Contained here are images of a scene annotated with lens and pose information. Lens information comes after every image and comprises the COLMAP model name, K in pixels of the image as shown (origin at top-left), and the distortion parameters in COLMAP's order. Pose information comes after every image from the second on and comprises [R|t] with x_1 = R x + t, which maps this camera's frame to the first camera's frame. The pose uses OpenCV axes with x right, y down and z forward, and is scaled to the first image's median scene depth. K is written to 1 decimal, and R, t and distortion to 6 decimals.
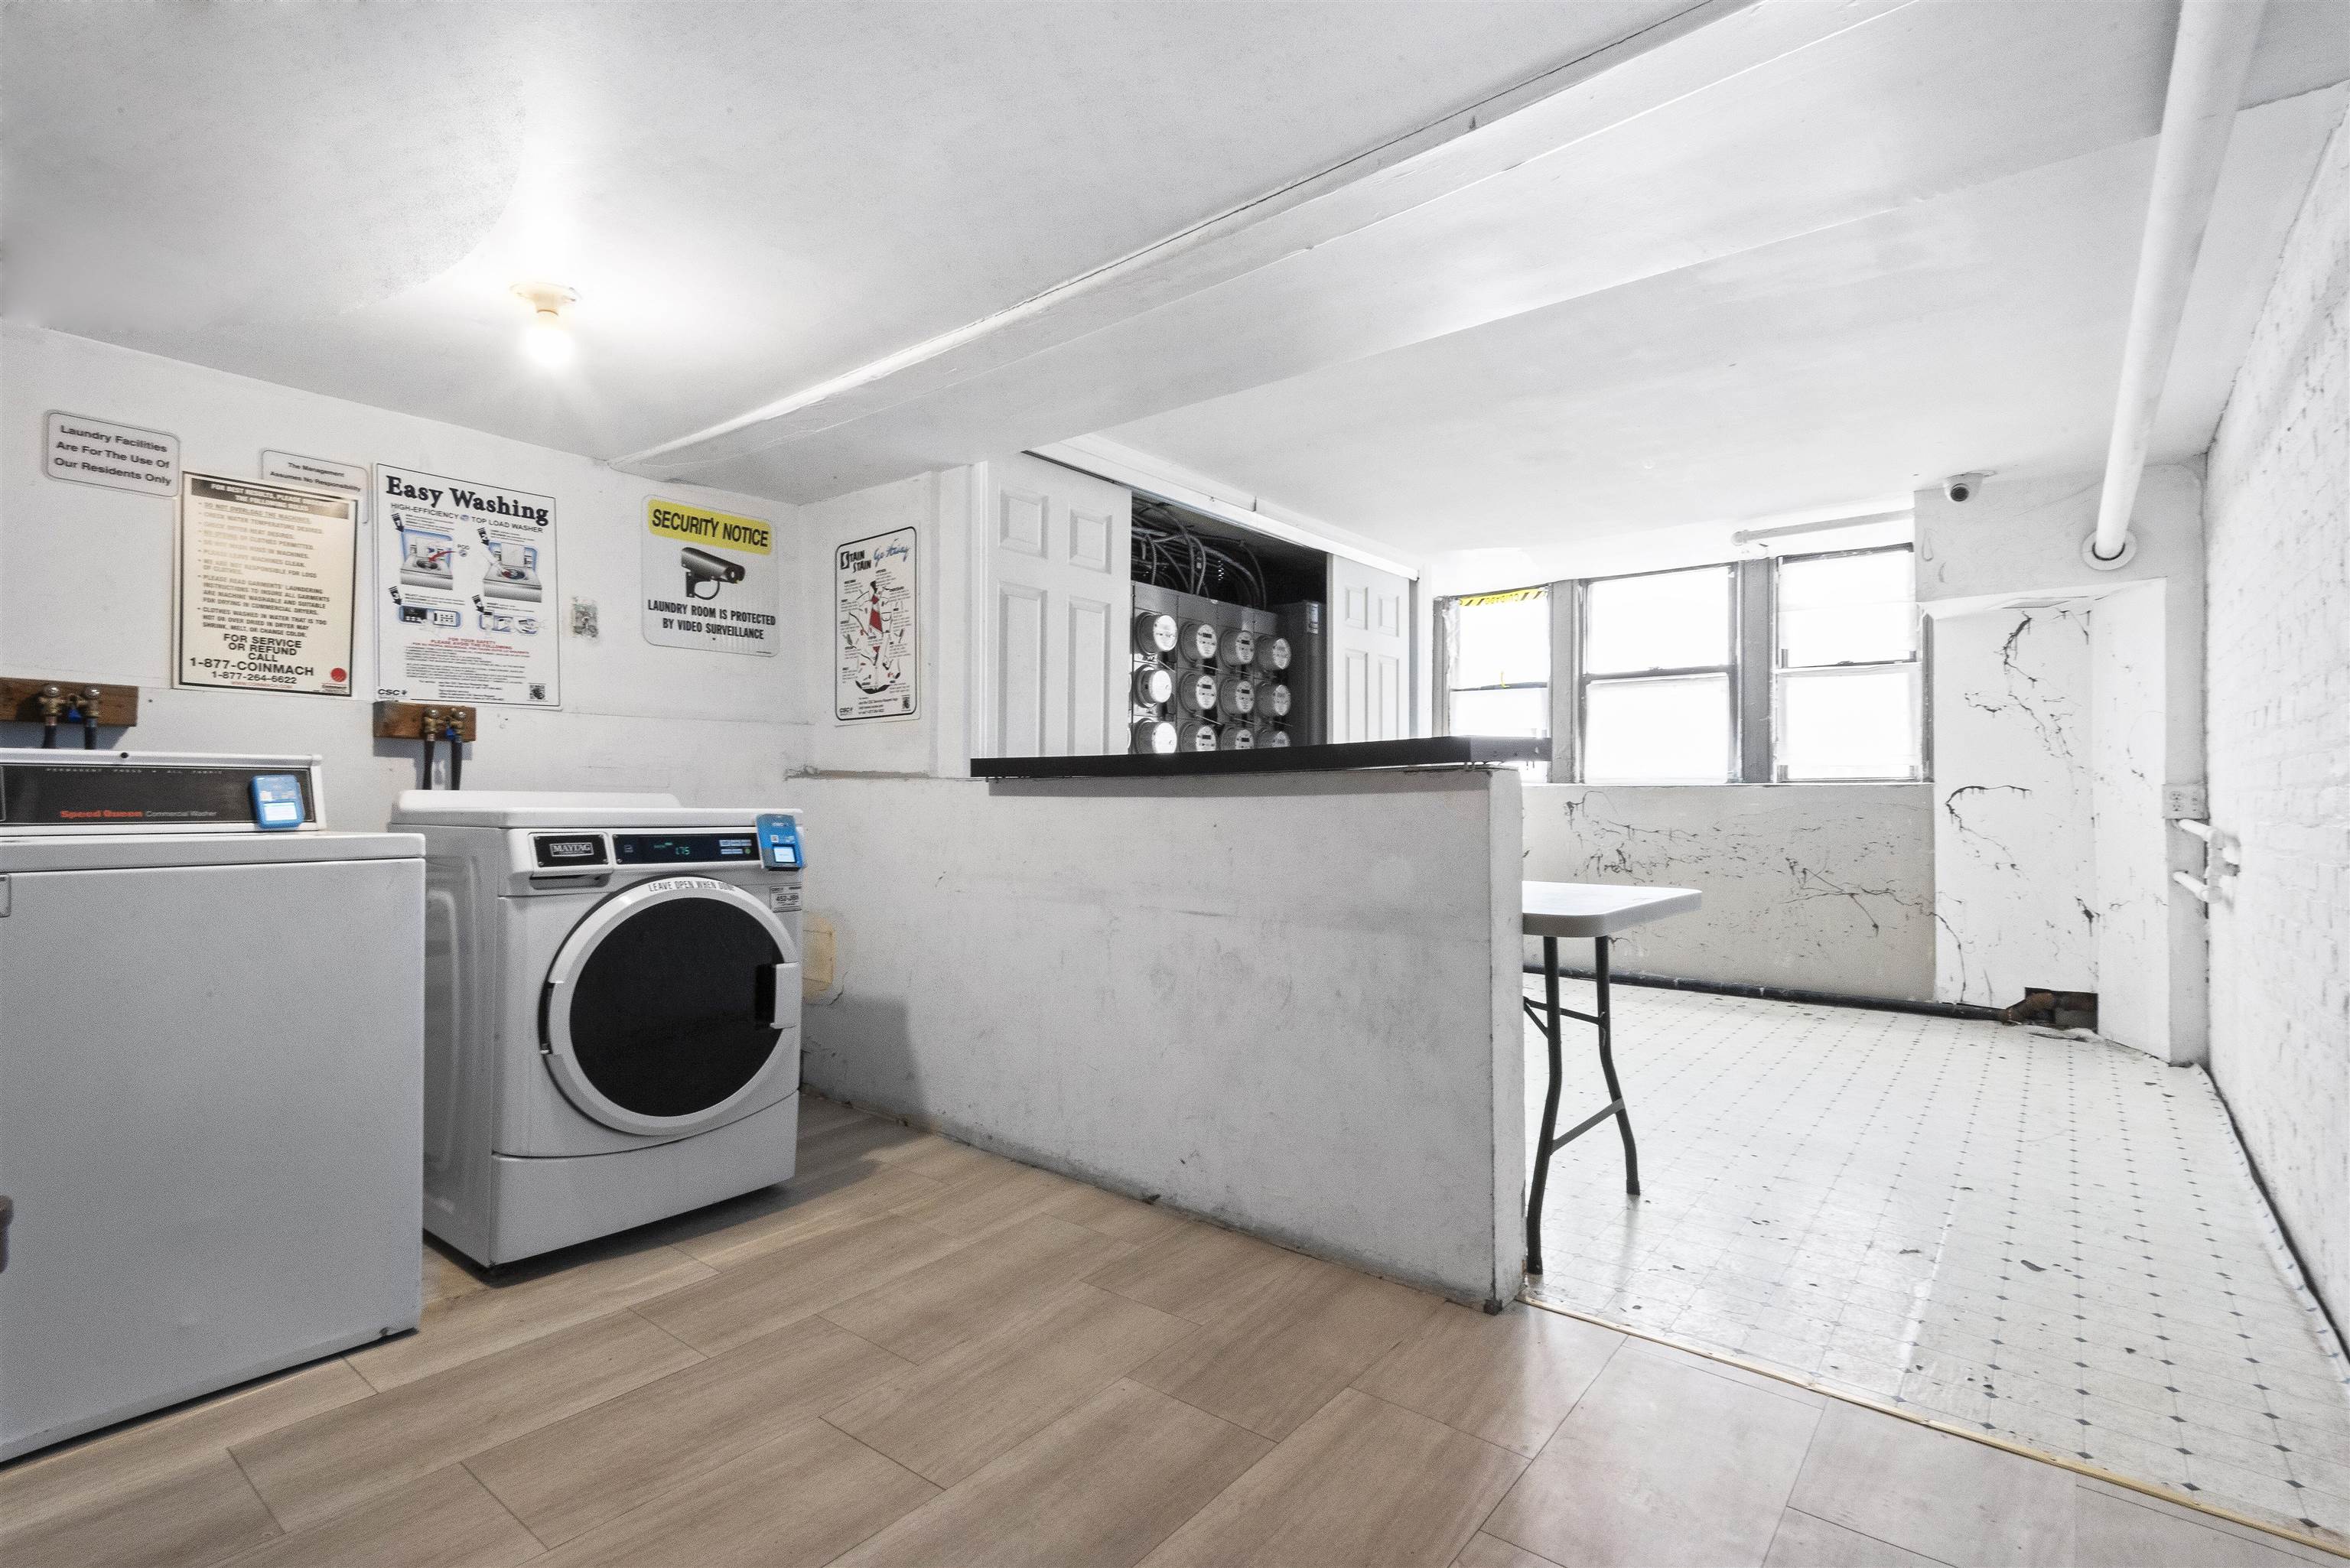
lens RADIAL K [[1072.7, 0, 1174.3], [0, 1072.7, 804.3], [0, 0, 1]] dist [0.030408, -0.018026]
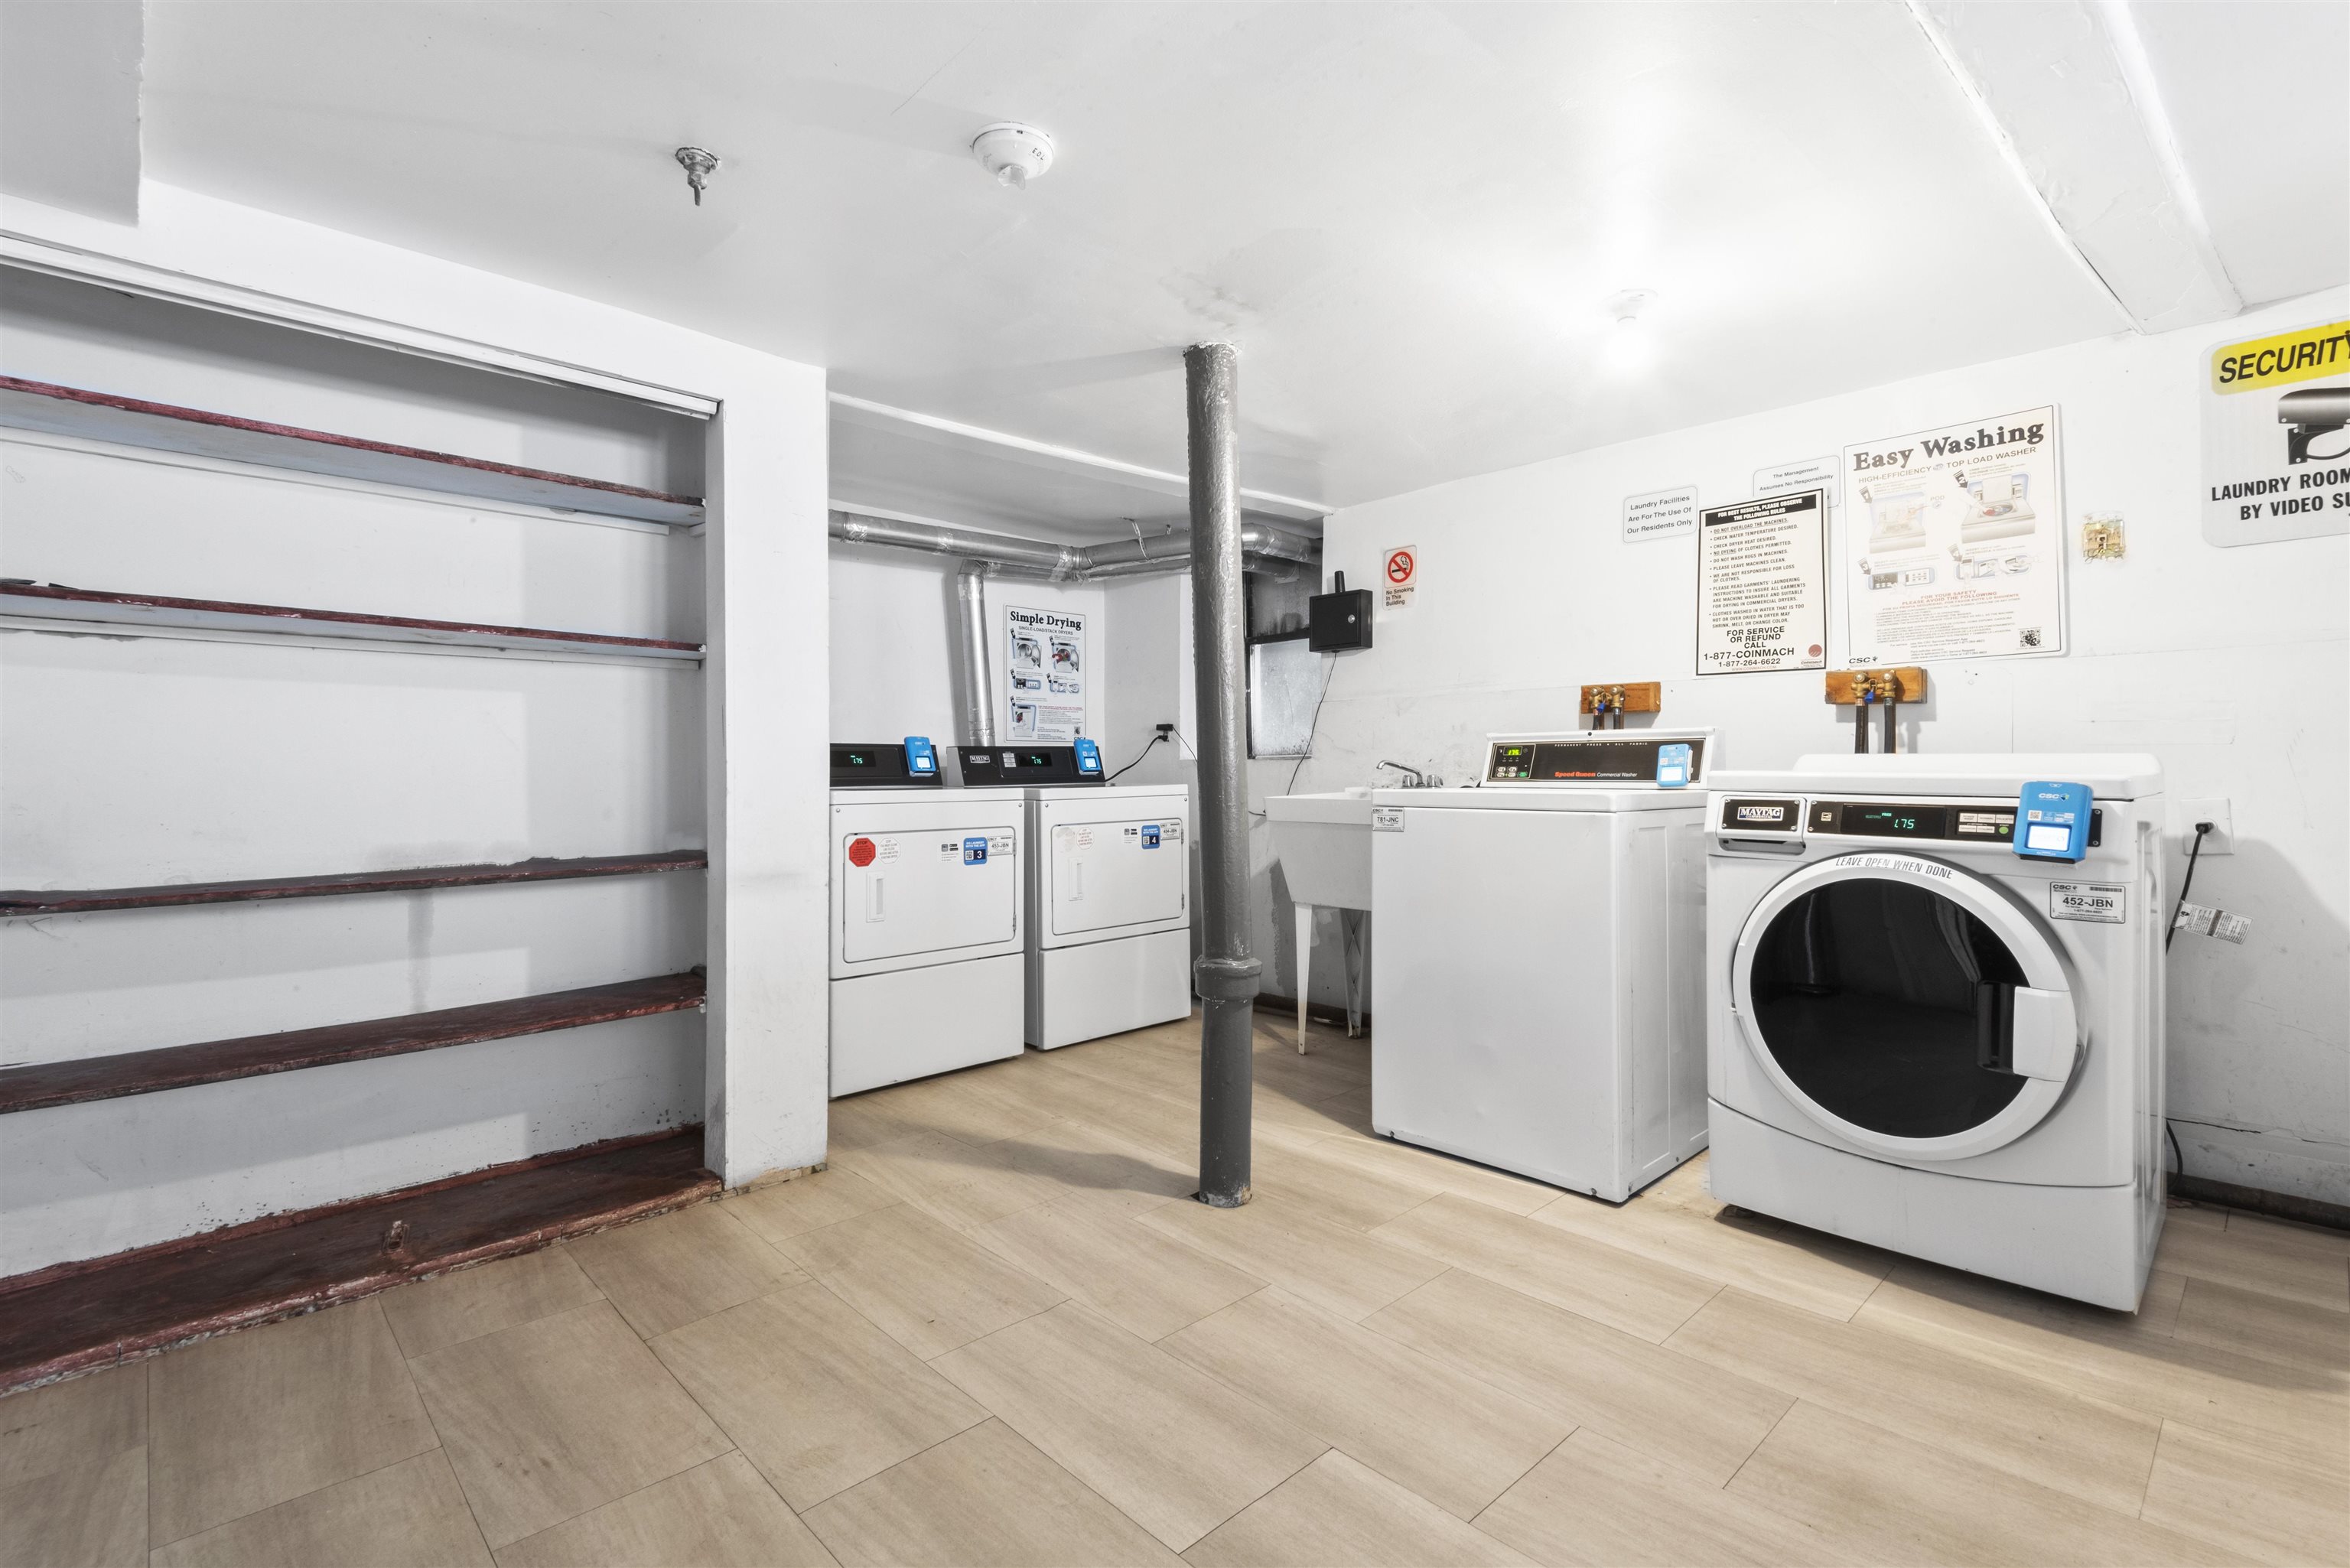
lens RADIAL K [[1067.7, 0, 1176.5], [0, 1067.7, 774.0], [0, 0, 1]] dist [0.030721, -0.017635]
pose [[-0.111867, 0.006844, -0.993700, 0.407613], [0.000577, 0.999977, 0.006822, -0.001494], [0.993723, 0.000190, -0.111868, 0.491064]]
